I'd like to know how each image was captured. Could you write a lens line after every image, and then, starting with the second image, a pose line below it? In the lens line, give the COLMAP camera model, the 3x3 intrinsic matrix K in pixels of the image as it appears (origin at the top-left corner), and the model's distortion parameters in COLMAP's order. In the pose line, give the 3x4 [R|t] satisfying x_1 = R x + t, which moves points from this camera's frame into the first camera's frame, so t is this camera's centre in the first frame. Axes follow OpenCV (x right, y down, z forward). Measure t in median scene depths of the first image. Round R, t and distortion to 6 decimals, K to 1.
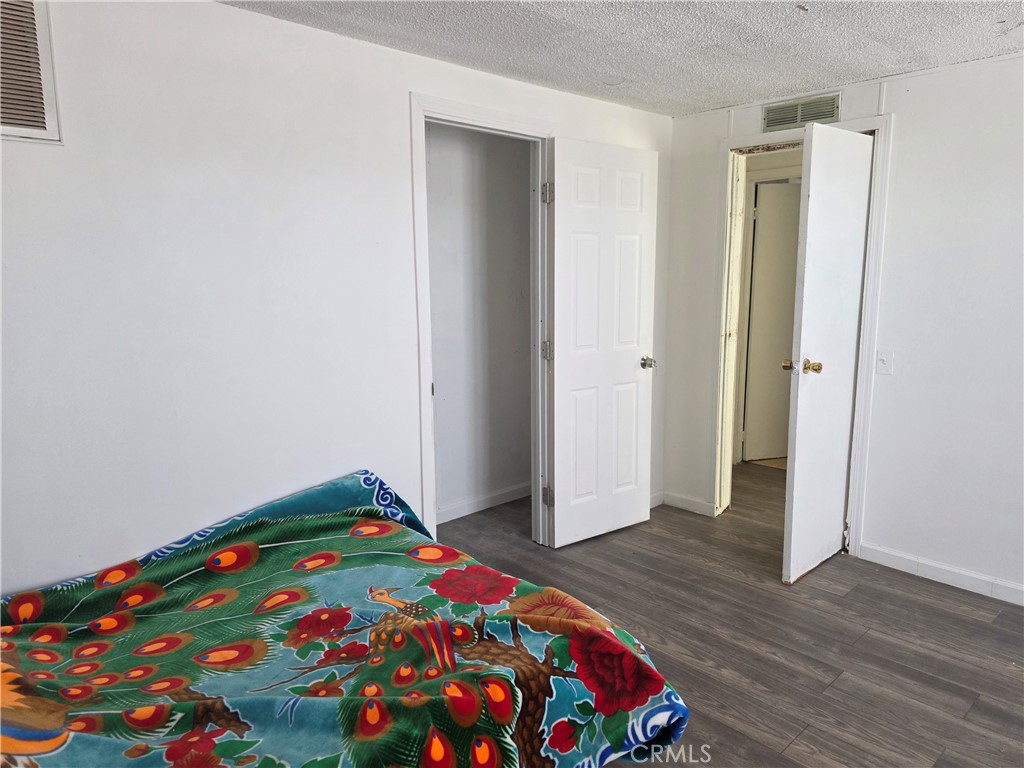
lens RADIAL K [[691.5, 0, 523.9], [0, 691.5, 387.8], [0, 0, 1]] dist [0.056416, -0.047014]
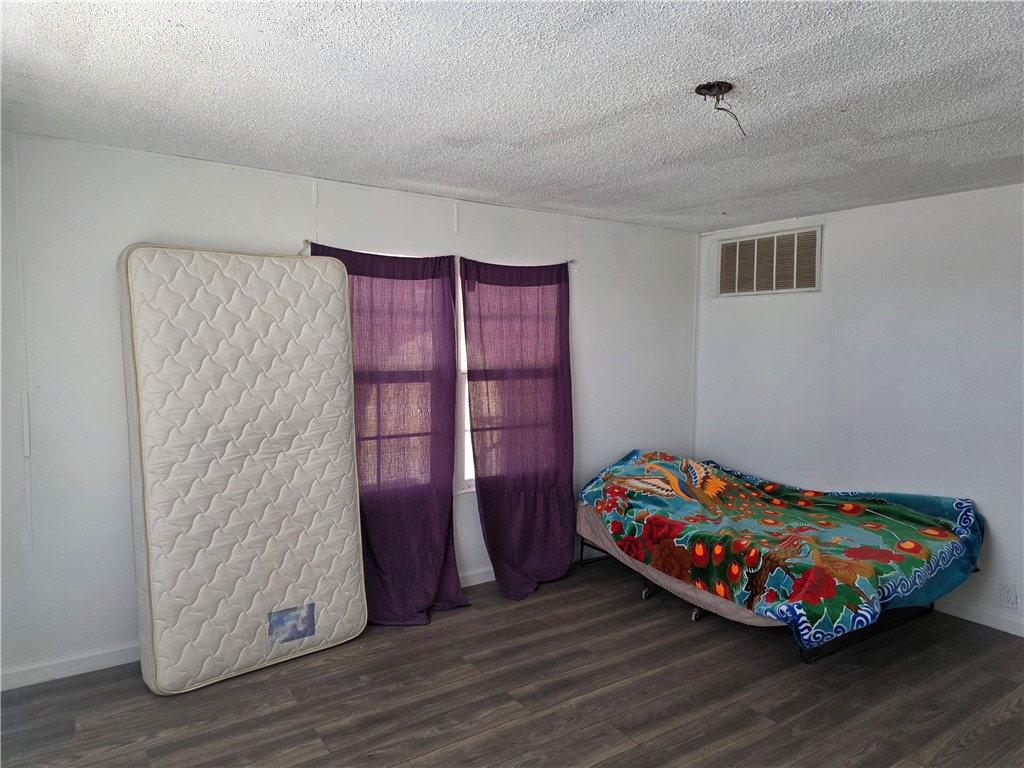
lens RADIAL K [[691.5, 0, 523.9], [0, 691.5, 387.8], [0, 0, 1]] dist [0.056416, -0.047014]
pose [[-0.146848, 0.077329, -0.986132, 1.516841], [-0.176874, 0.978819, 0.103095, -0.098801], [0.973217, 0.189561, -0.130060, 0.379884]]
